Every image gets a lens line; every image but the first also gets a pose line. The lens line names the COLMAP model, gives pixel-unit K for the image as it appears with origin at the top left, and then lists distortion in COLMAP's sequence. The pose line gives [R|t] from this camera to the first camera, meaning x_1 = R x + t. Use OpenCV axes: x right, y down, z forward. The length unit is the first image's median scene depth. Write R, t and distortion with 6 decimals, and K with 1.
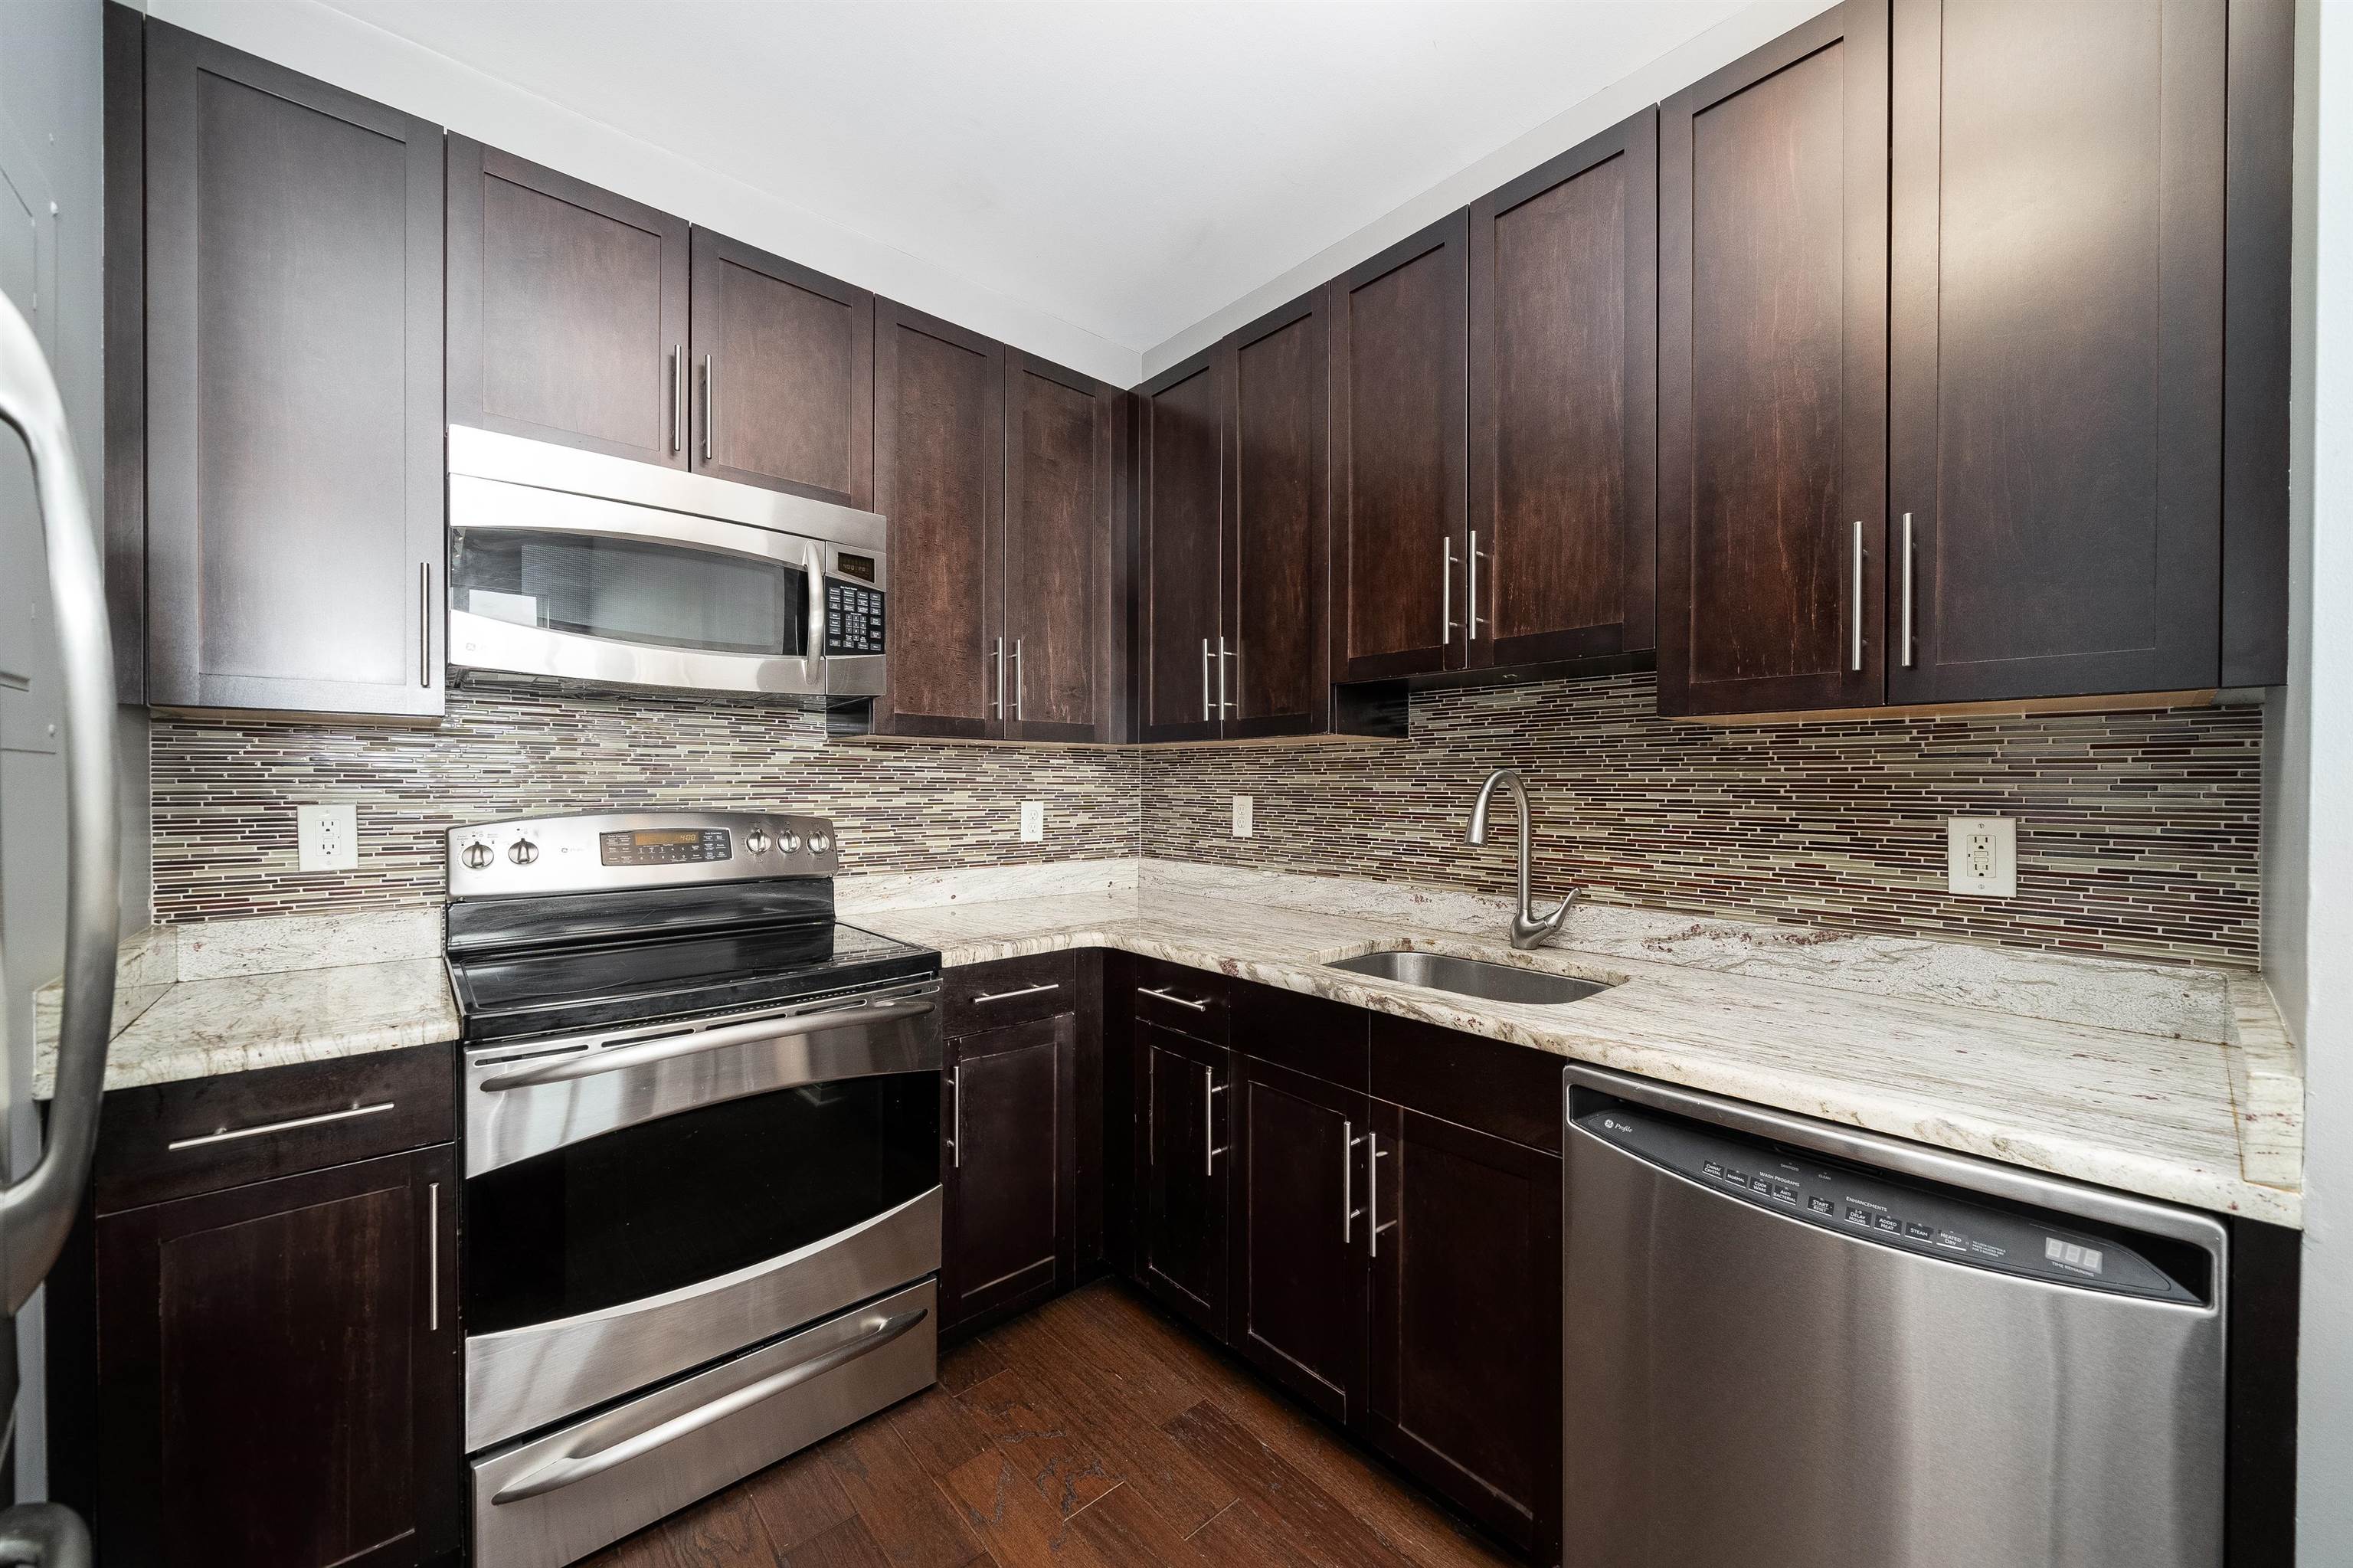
lens RADIAL K [[877.2, 0, 1172.2], [0, 877.2, 795.7], [0, 0, 1]] dist [0.005902, -0.000935]
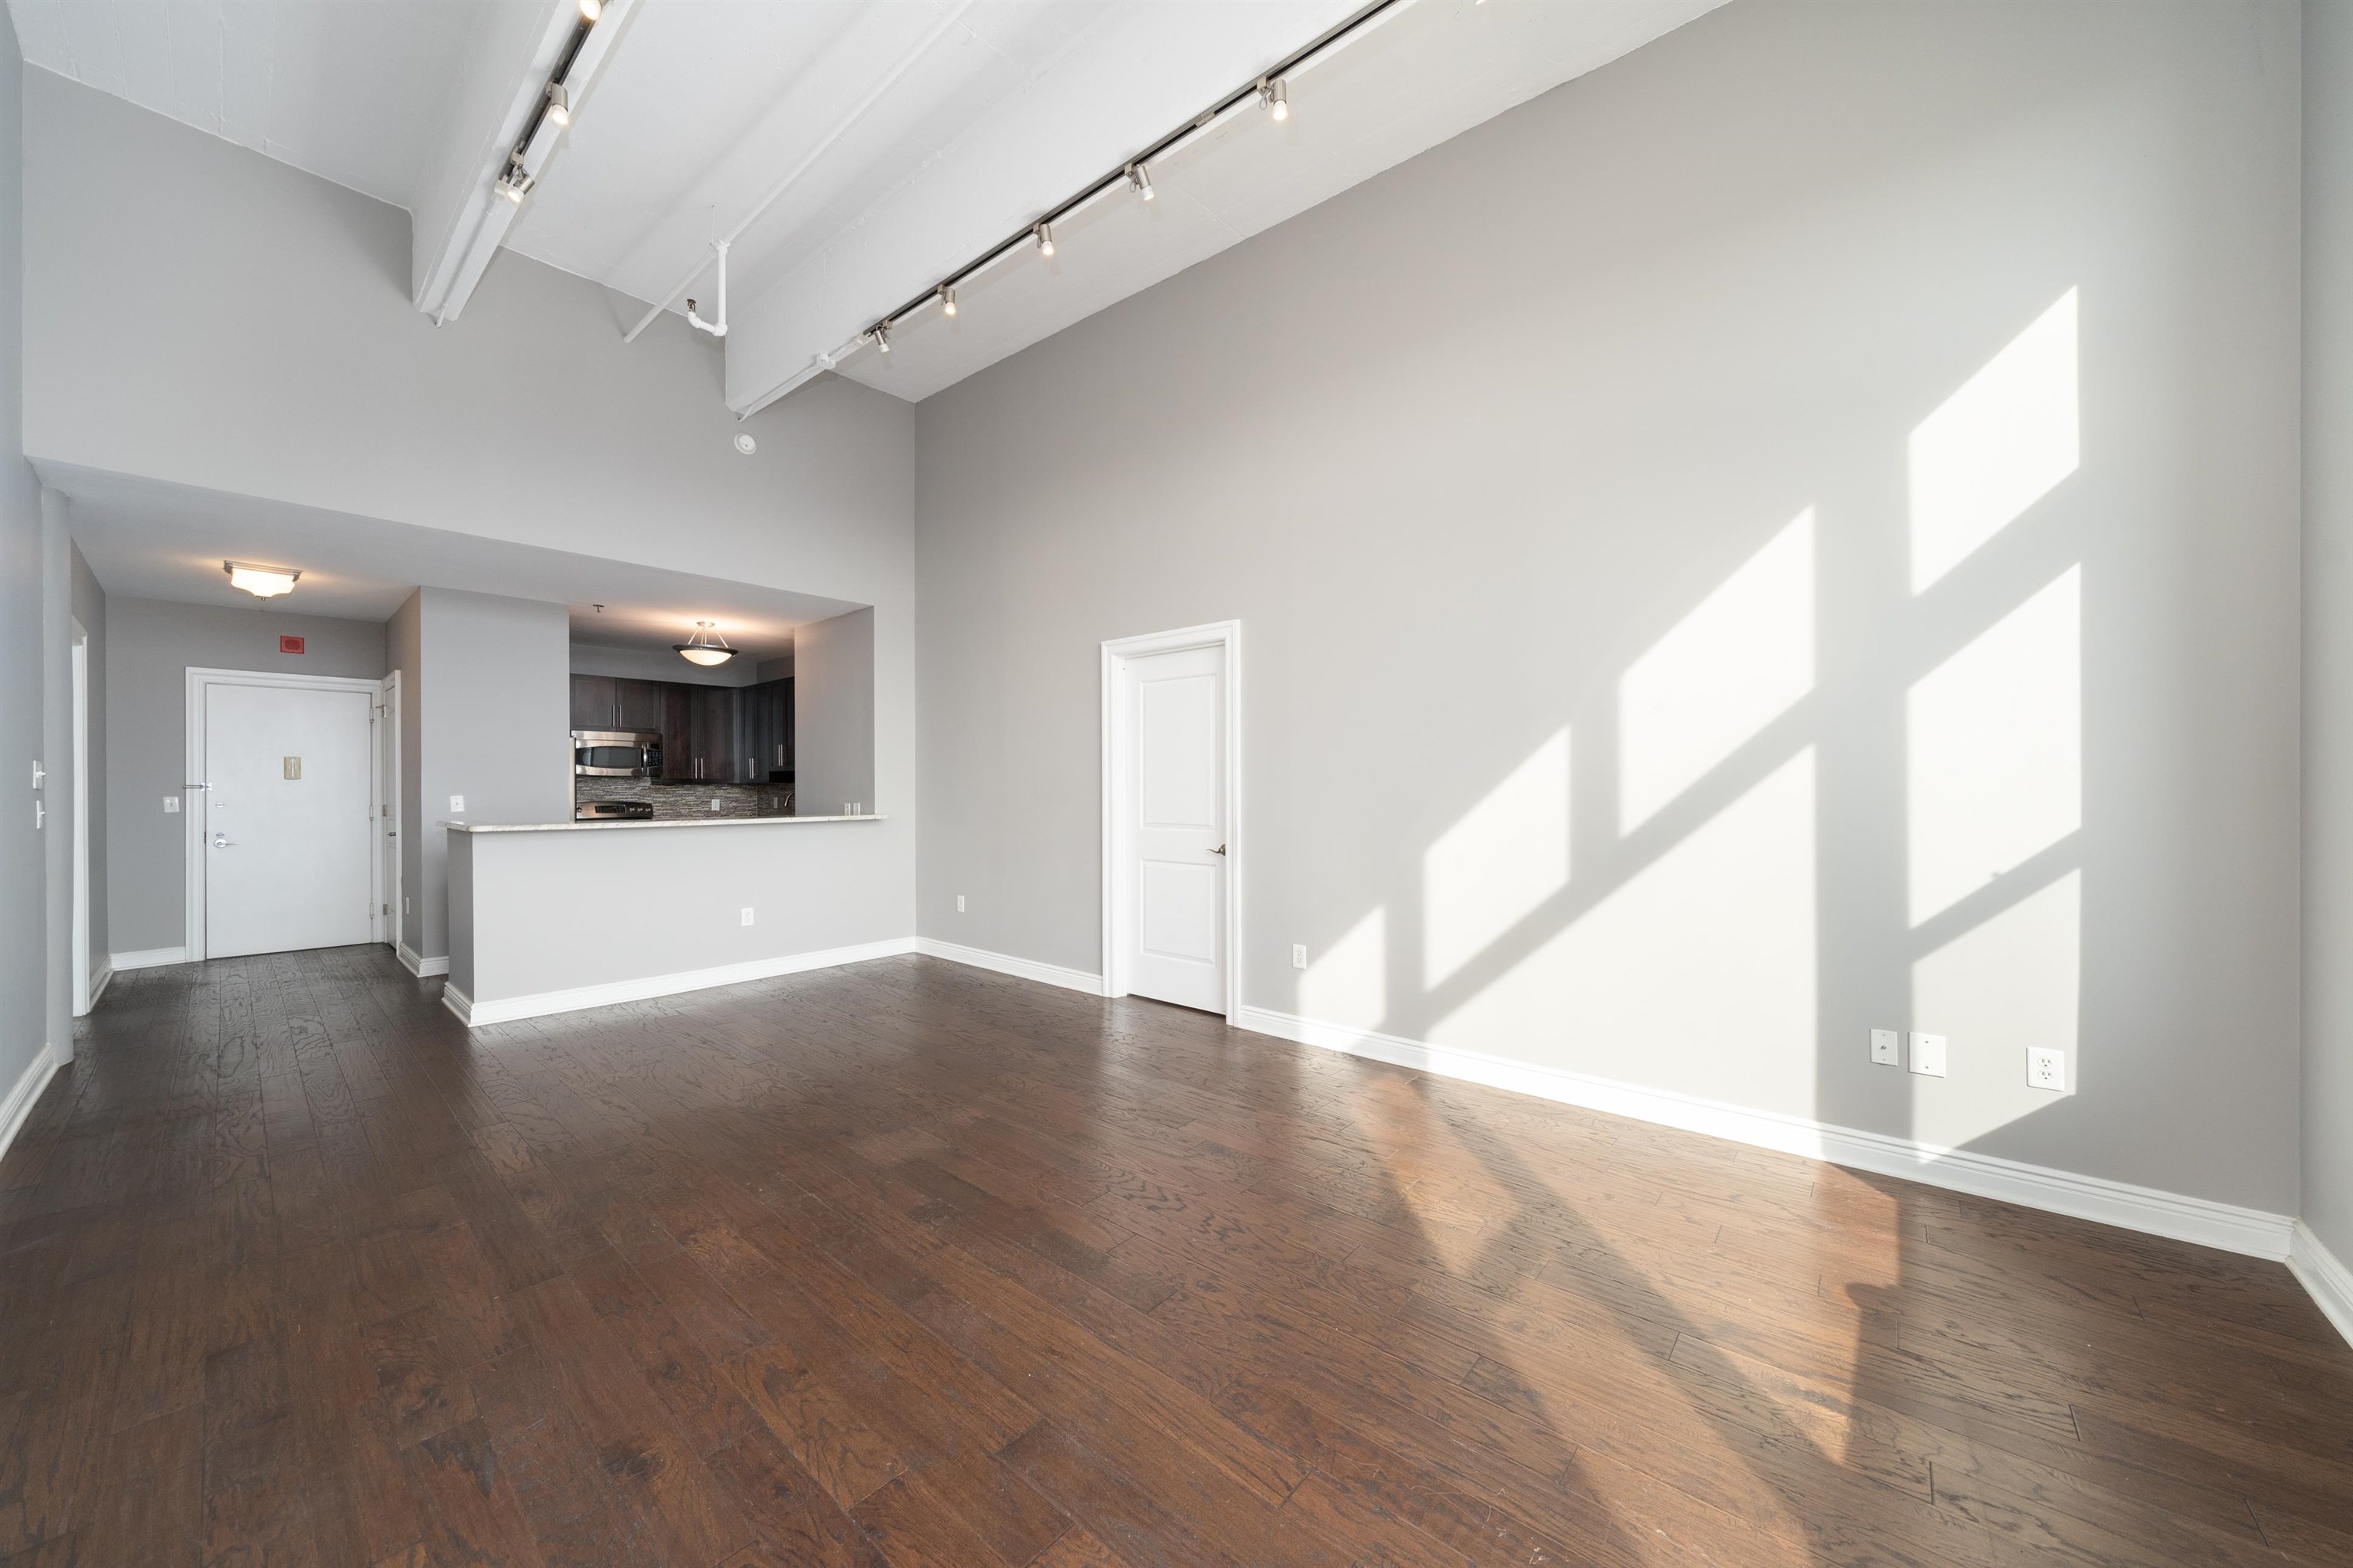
lens RADIAL K [[819.8, 0, 1175.1], [0, 819.8, 794.0], [0, 0, 1]] dist [-0.002652, 0.000688]
pose [[0.994404, -0.005665, 0.105488, 1.486564], [0.006979, 0.999903, -0.012091, 0.040880], [-0.105409, 0.012759, 0.994347, -2.775119]]
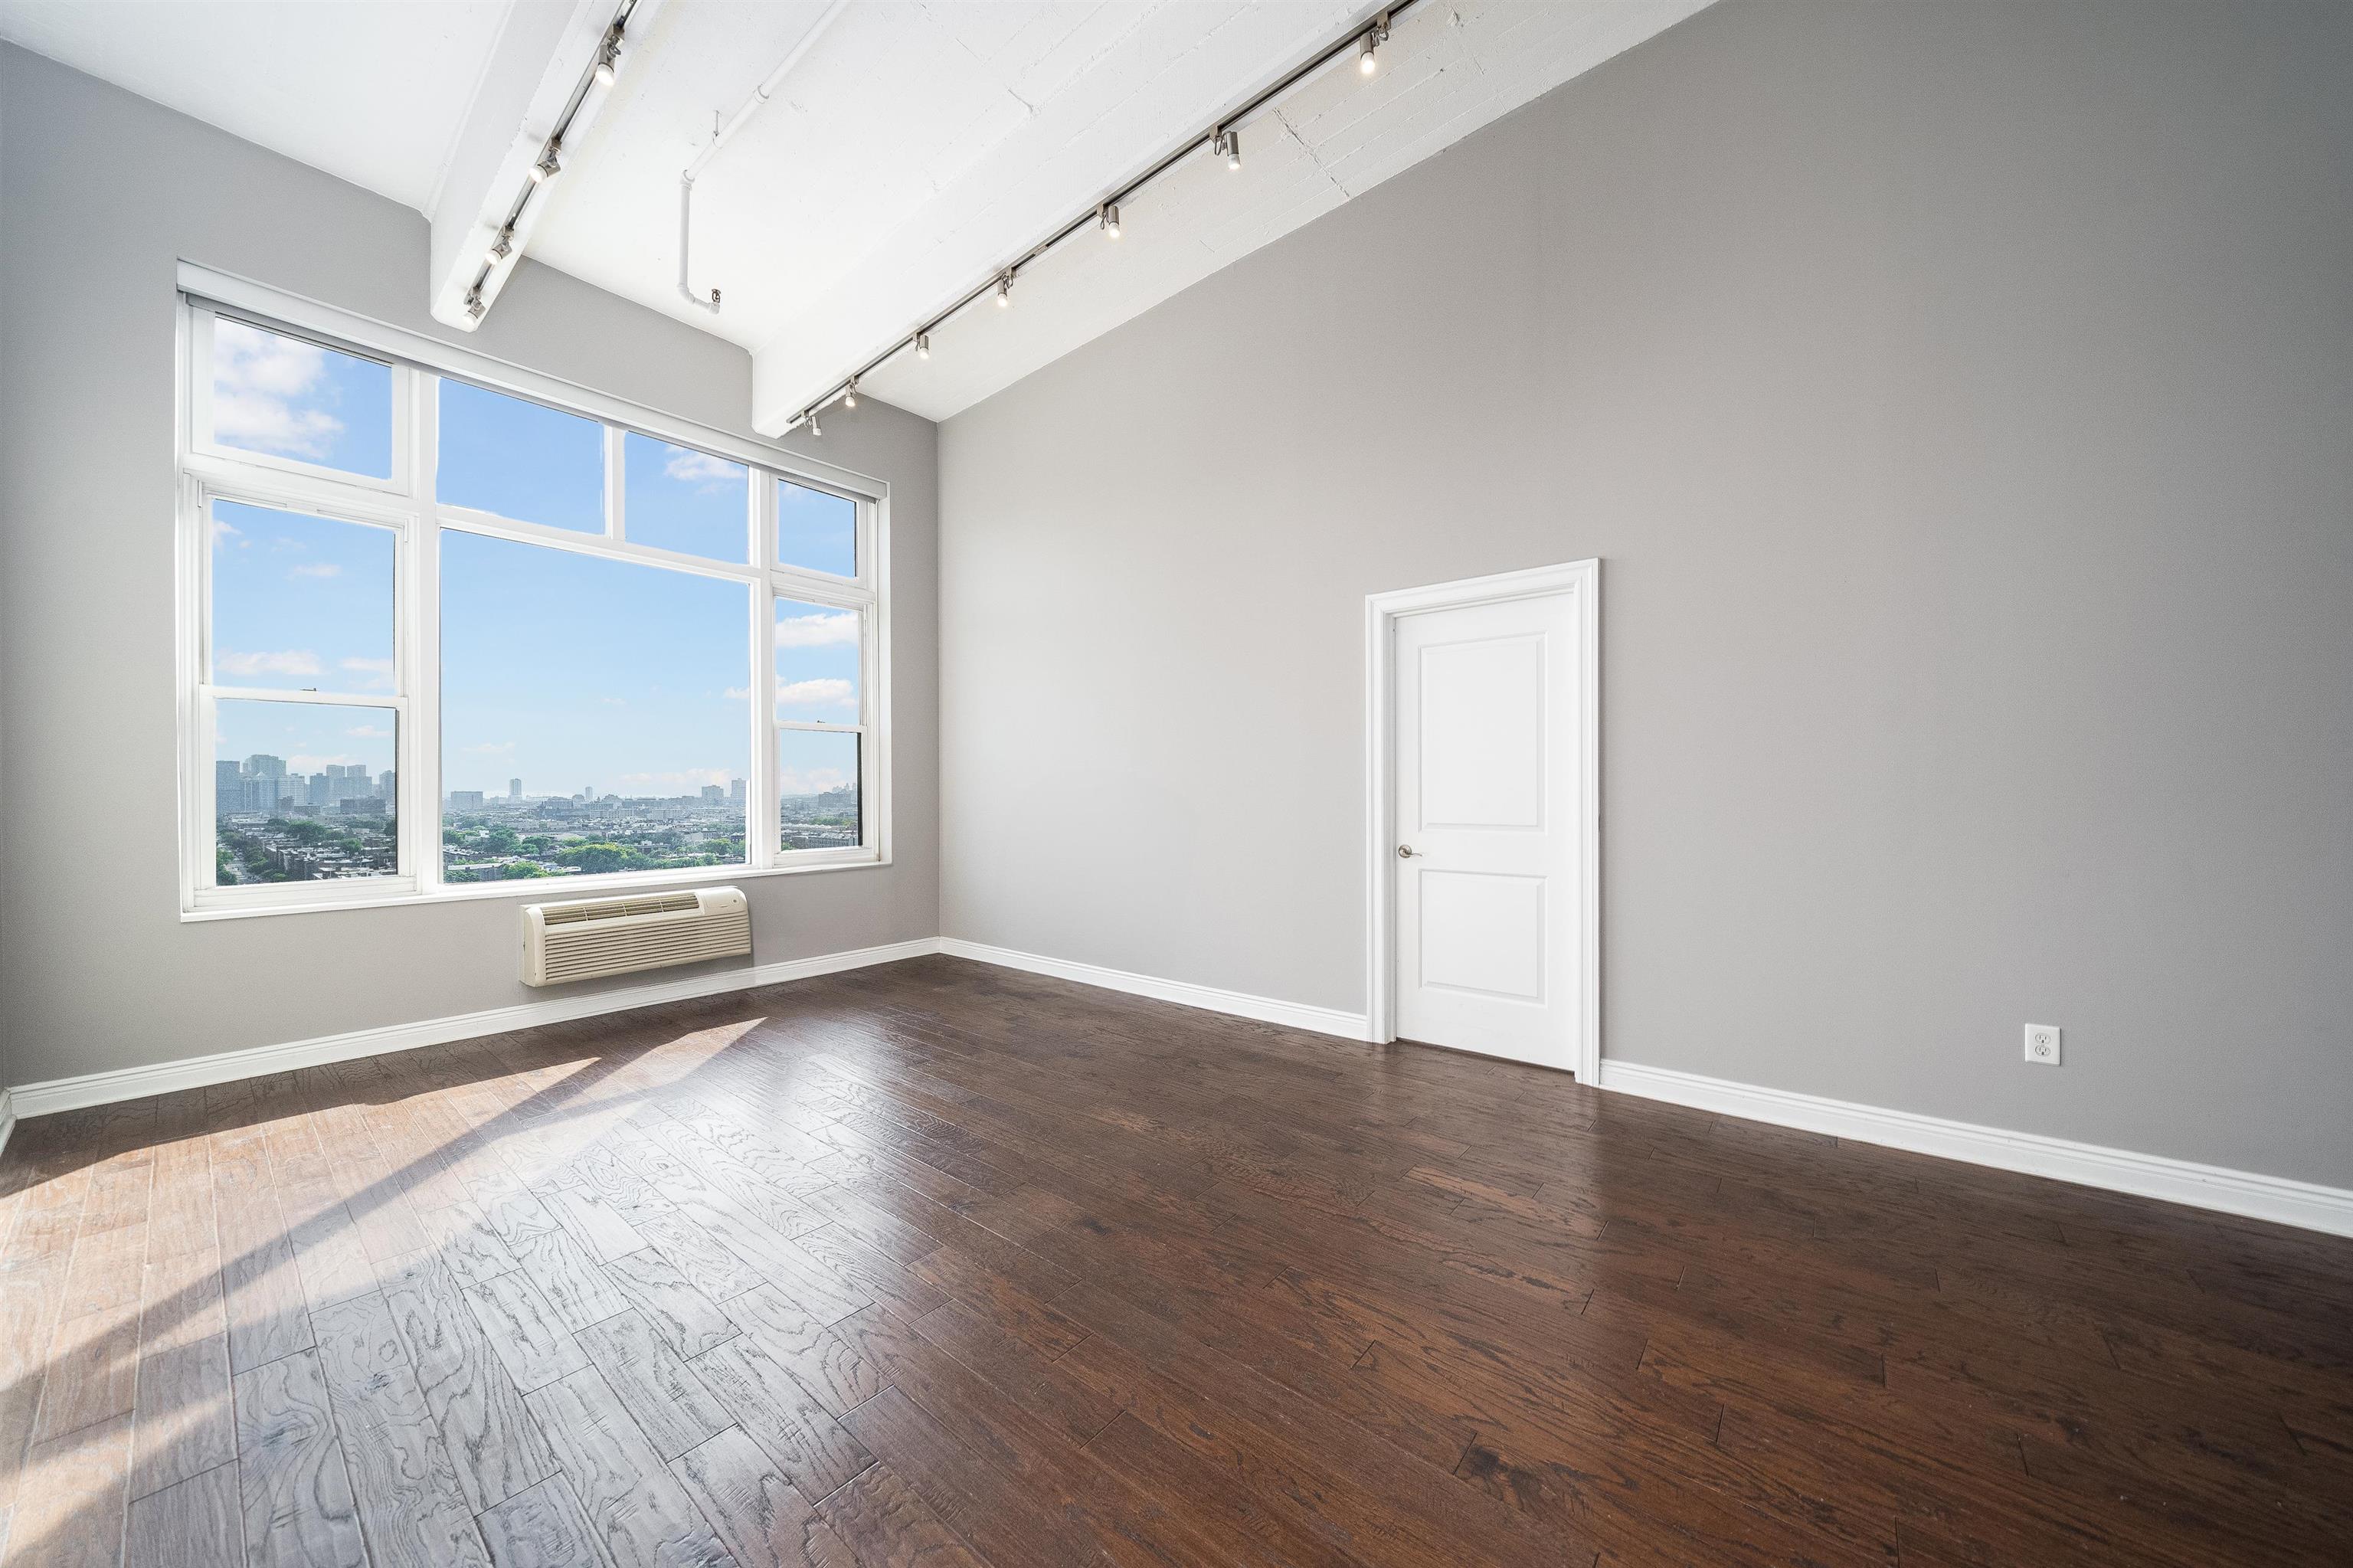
lens RADIAL K [[804.8, 0, 1193.0], [0, 804.8, 795.0], [0, 0, 1]] dist [0.006377, -0.000050]
pose [[-0.989319, 0.011626, -0.145302, 1.138363], [0.009033, 0.999788, 0.018496, 0.006429], [0.145487, 0.016986, -0.989214, -0.502158]]
